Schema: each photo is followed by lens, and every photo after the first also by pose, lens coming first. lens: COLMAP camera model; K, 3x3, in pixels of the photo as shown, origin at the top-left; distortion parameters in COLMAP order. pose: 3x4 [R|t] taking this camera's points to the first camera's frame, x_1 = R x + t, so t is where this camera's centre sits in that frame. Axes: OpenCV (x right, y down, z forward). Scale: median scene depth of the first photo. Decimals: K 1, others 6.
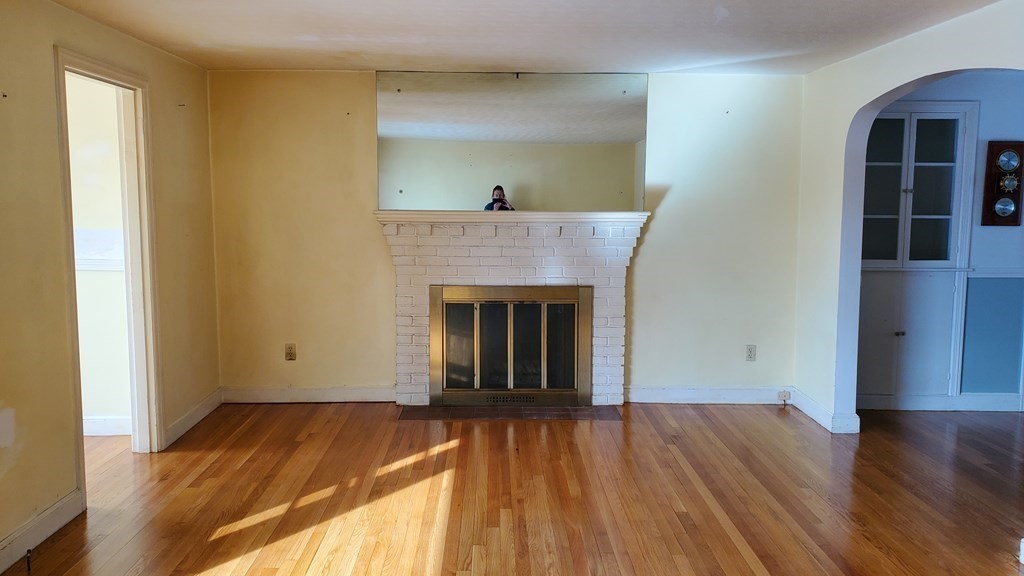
lens RADIAL K [[791.6, 0, 515.2], [0, 791.6, 288.6], [0, 0, 1]] dist [0.017317, 0.002426]
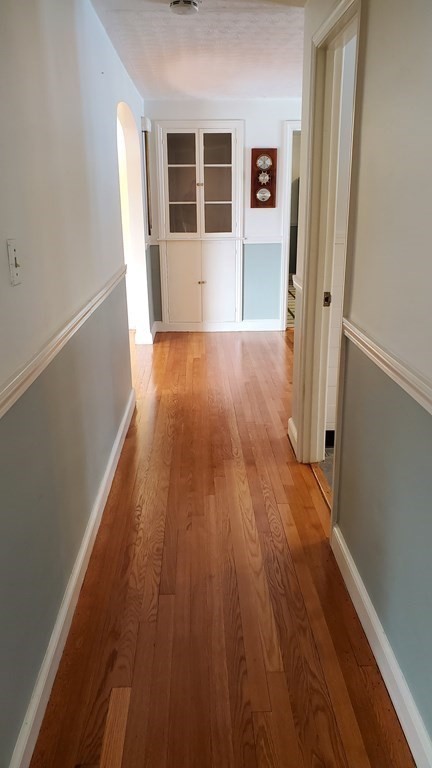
lens RADIAL K [[593.7, 0, 214.3], [0, 593.7, 384.4], [0, 0, 1]] dist [0.017317, 0.002426]
pose [[0.999885, -0.014931, -0.002762, 0.516187], [0.015184, 0.982366, 0.186348, 0.037884], [-0.000069, -0.186369, 0.982480, -0.166529]]
